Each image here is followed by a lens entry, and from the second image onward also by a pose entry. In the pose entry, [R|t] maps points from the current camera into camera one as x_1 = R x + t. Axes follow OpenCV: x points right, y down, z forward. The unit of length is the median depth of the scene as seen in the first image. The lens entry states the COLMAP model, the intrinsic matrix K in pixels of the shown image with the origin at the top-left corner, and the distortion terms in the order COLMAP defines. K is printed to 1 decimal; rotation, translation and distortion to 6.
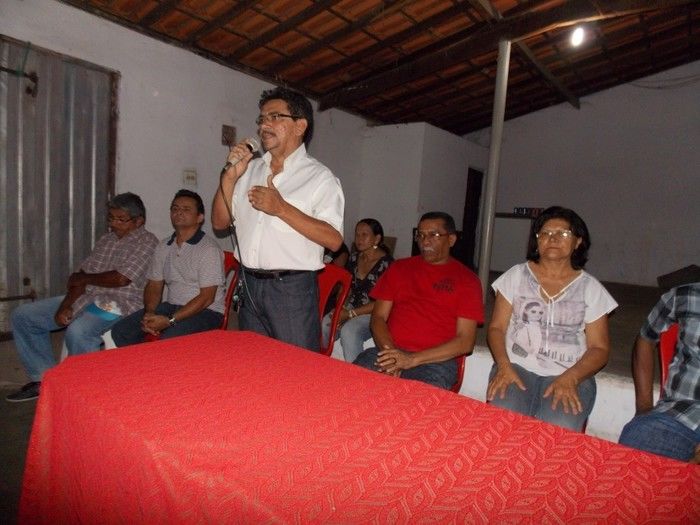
lens RADIAL K [[478.6, 0, 350.0], [0, 478.6, 262.5], [0, 0, 1]] dist [0.000418, 0.001133]
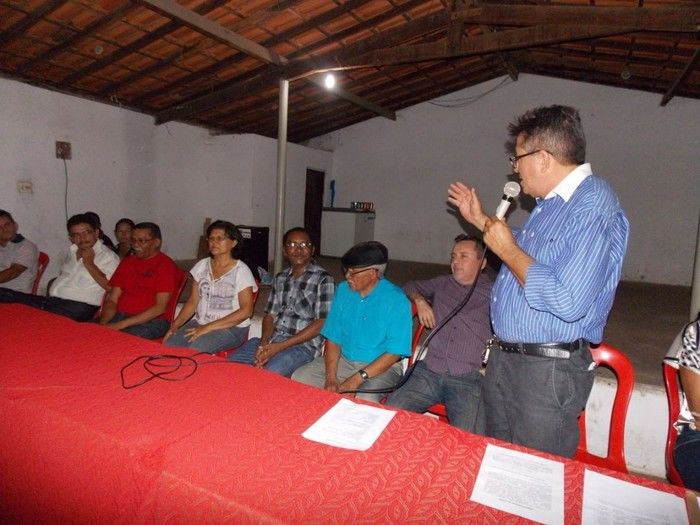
lens RADIAL K [[478.6, 0, 350.0], [0, 478.6, 262.5], [0, 0, 1]] dist [0.000418, 0.001133]
pose [[0.987614, -0.032484, 0.153504, 0.266995], [0.027825, 0.999088, 0.032401, -0.007357], [-0.154417, -0.027728, 0.987617, -0.295473]]
